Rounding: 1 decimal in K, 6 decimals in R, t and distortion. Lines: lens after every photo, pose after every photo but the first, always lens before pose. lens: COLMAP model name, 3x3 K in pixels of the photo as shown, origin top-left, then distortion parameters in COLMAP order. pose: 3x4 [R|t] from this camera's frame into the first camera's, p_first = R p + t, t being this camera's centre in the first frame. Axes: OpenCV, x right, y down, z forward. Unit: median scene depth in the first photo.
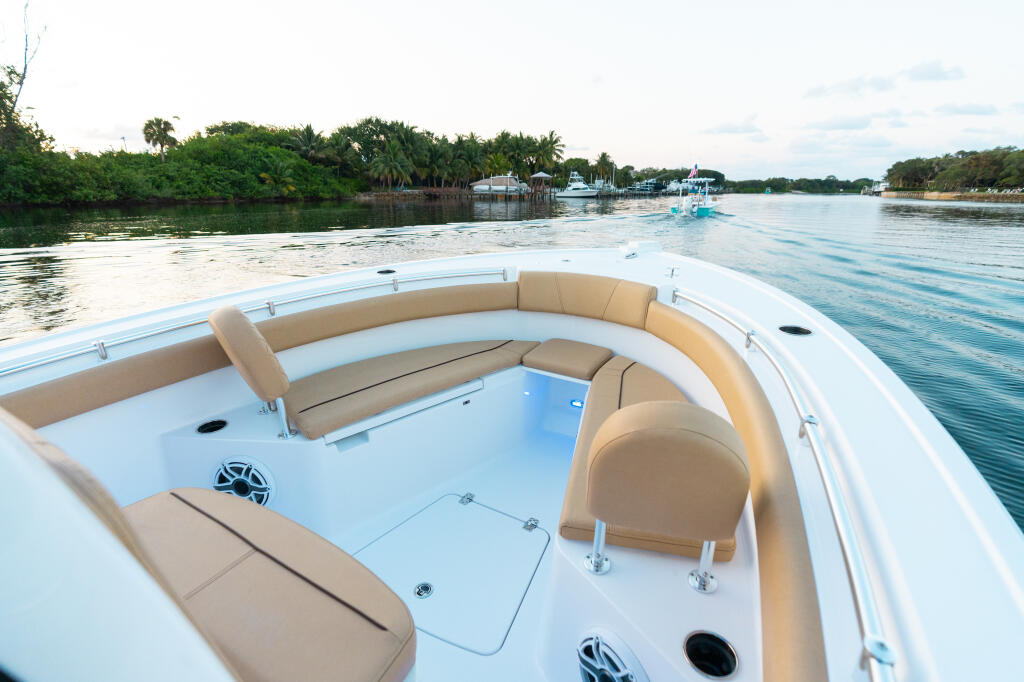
lens RADIAL K [[488.1, 0, 504.0], [0, 488.1, 345.0], [0, 0, 1]] dist [0.004259, 0.000245]
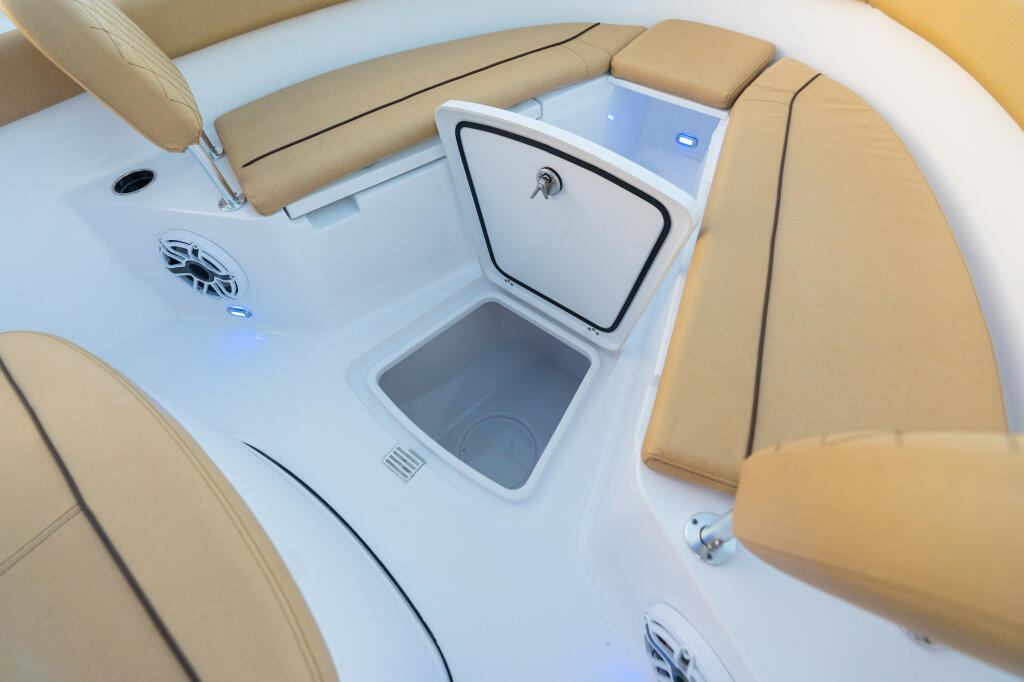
lens RADIAL K [[464.4, 0, 492.5], [0, 464.4, 342.3], [0, 0, 1]] dist [-0.015352, 0.000087]
pose [[0.986415, 0.093781, -0.134872, 0.002744], [0.000157, 0.820487, 0.571666, -0.016124], [0.164272, -0.563921, 0.809326, 0.406257]]
